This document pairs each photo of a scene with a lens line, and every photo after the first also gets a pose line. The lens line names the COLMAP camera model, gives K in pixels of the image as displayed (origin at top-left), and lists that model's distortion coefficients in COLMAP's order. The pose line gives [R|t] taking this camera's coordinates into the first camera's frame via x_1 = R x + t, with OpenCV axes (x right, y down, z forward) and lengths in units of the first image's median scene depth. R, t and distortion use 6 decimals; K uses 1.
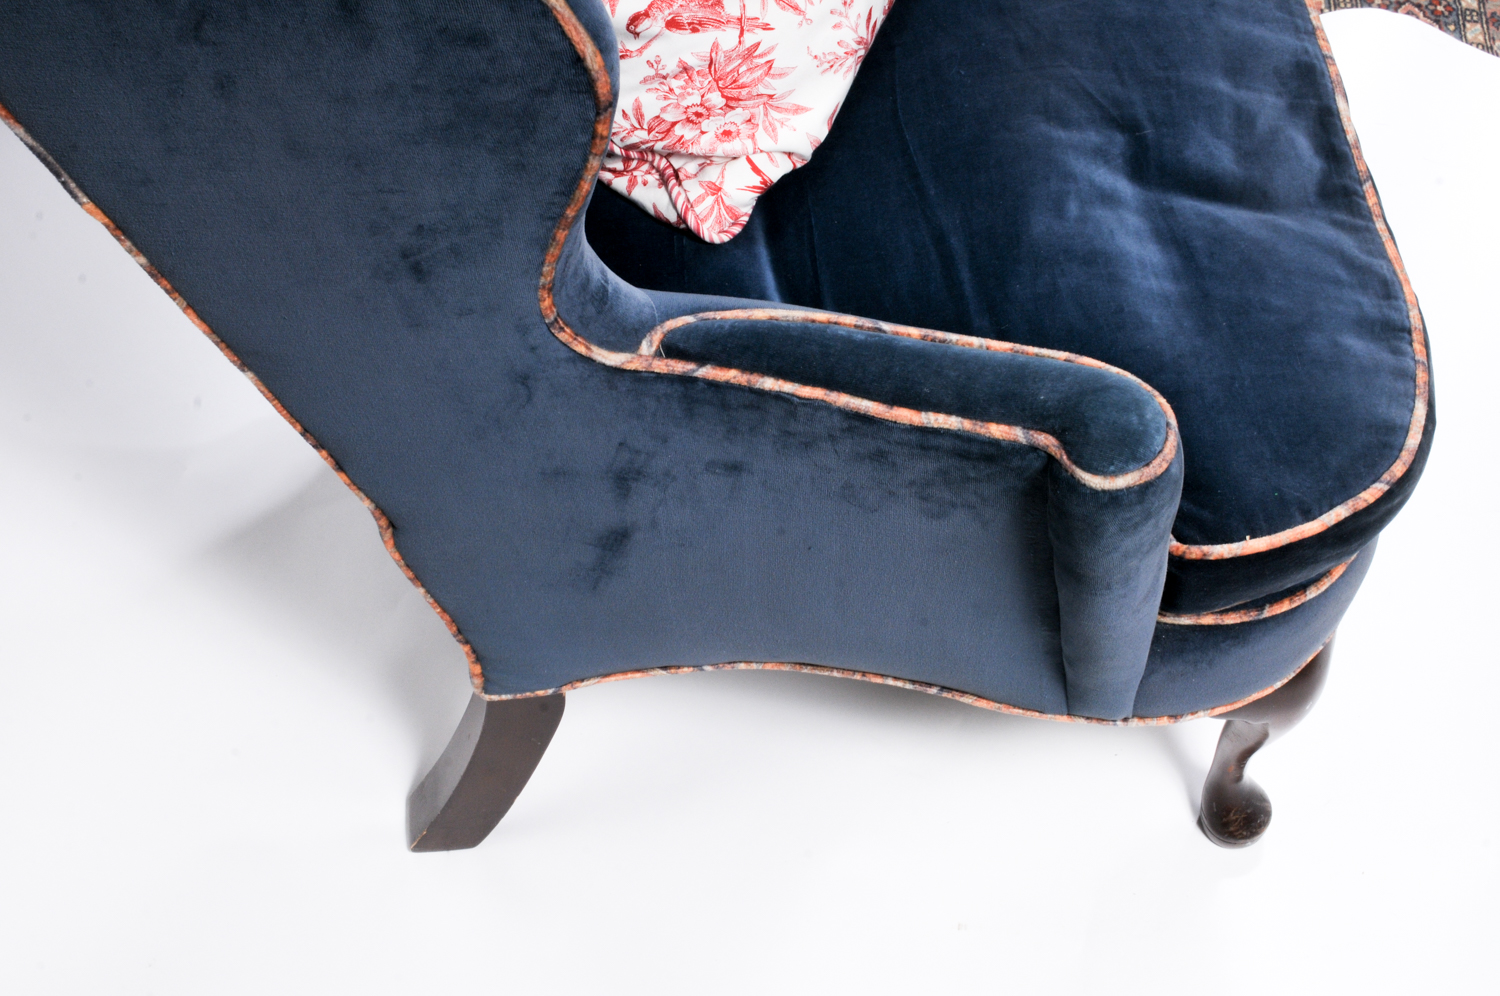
lens RADIAL K [[1985.1, 0, 759.9], [0, 1985.1, 505.6], [0, 0, 1]] dist [-0.130211, 0.000000]
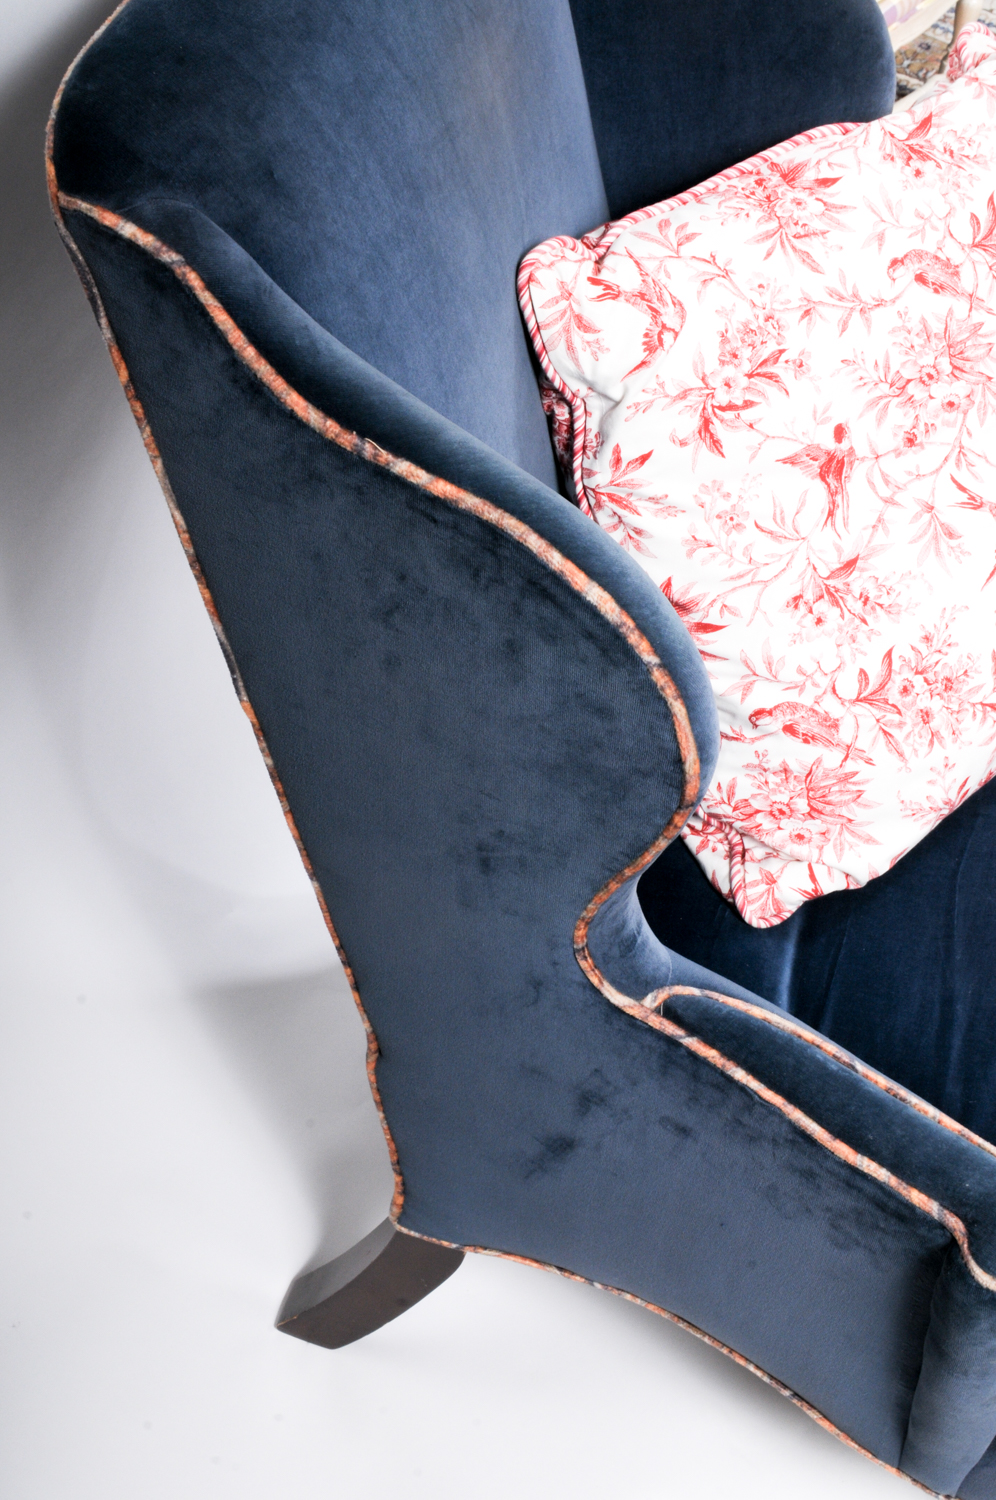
lens RADIAL K [[1985.1, 0, 509.0], [0, 1985.1, 752.2], [0, 0, 1]] dist [-0.130211, 0.000000]
pose [[0.912701, 0.367952, -0.177731, 0.015788], [-0.392023, 0.911180, -0.126760, -0.033730], [0.115303, 0.185369, 0.975881, -0.108655]]
